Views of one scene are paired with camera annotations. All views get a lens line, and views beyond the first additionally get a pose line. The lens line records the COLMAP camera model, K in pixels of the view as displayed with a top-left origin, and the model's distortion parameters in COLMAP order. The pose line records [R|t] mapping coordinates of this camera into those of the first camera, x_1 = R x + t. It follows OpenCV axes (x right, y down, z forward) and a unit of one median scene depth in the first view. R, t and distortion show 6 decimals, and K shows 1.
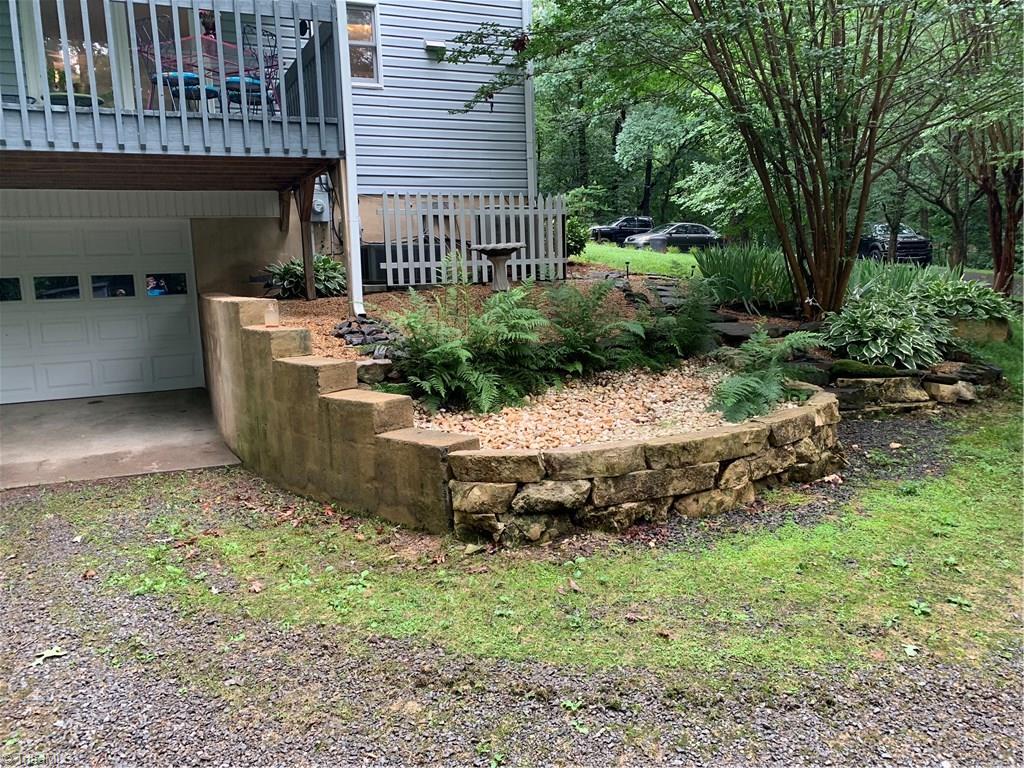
lens RADIAL K [[772.5, 0, 516.4], [0, 772.5, 390.2], [0, 0, 1]] dist [0.052443, -0.072707]
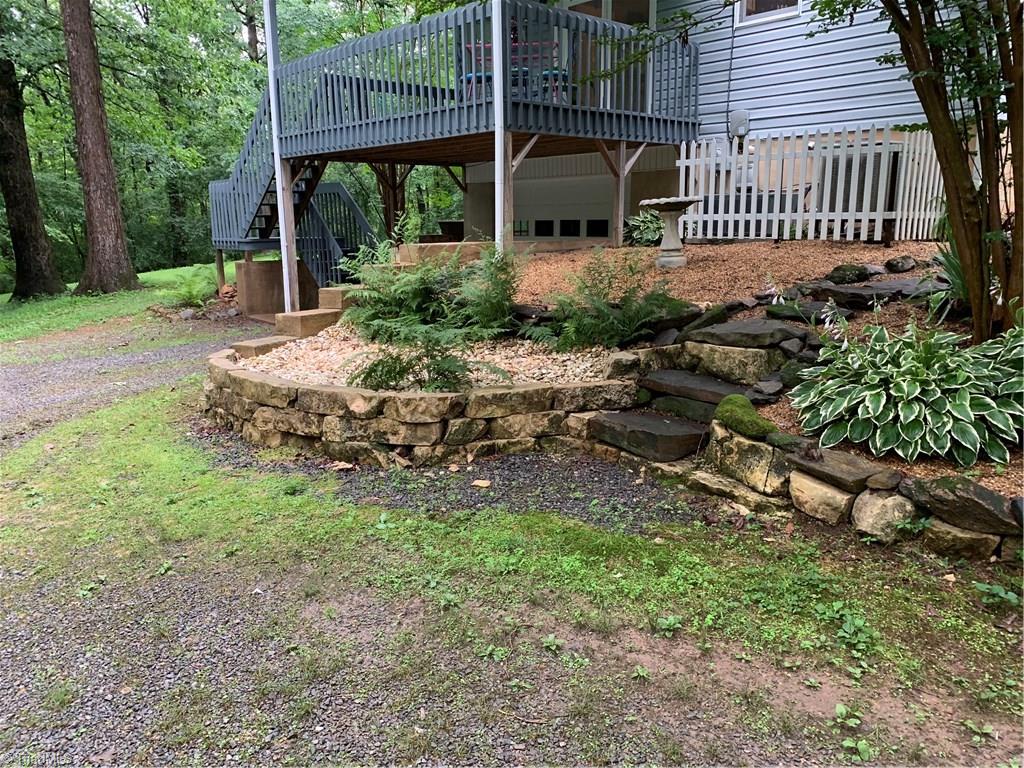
lens RADIAL K [[772.5, 0, 505.5], [0, 772.5, 391.8], [0, 0, 1]] dist [0.052443, -0.072707]
pose [[0.319083, 0.232335, -0.918807, 0.713641], [-0.154552, 0.969264, 0.191421, -0.099998], [0.935040, 0.080924, 0.345184, 0.464820]]
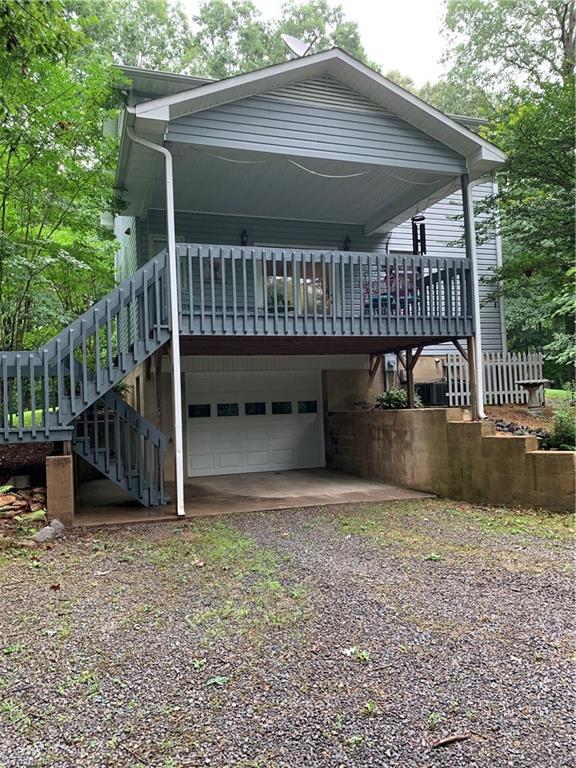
lens RADIAL K [[579.4, 0, 281.7], [0, 579.4, 383.9], [0, 0, 1]] dist [0.052443, -0.072707]
pose [[0.994046, -0.010600, -0.108443, -0.397643], [-0.010903, 0.980584, -0.195794, 0.074848], [0.108413, 0.195811, 0.974631, -0.313015]]
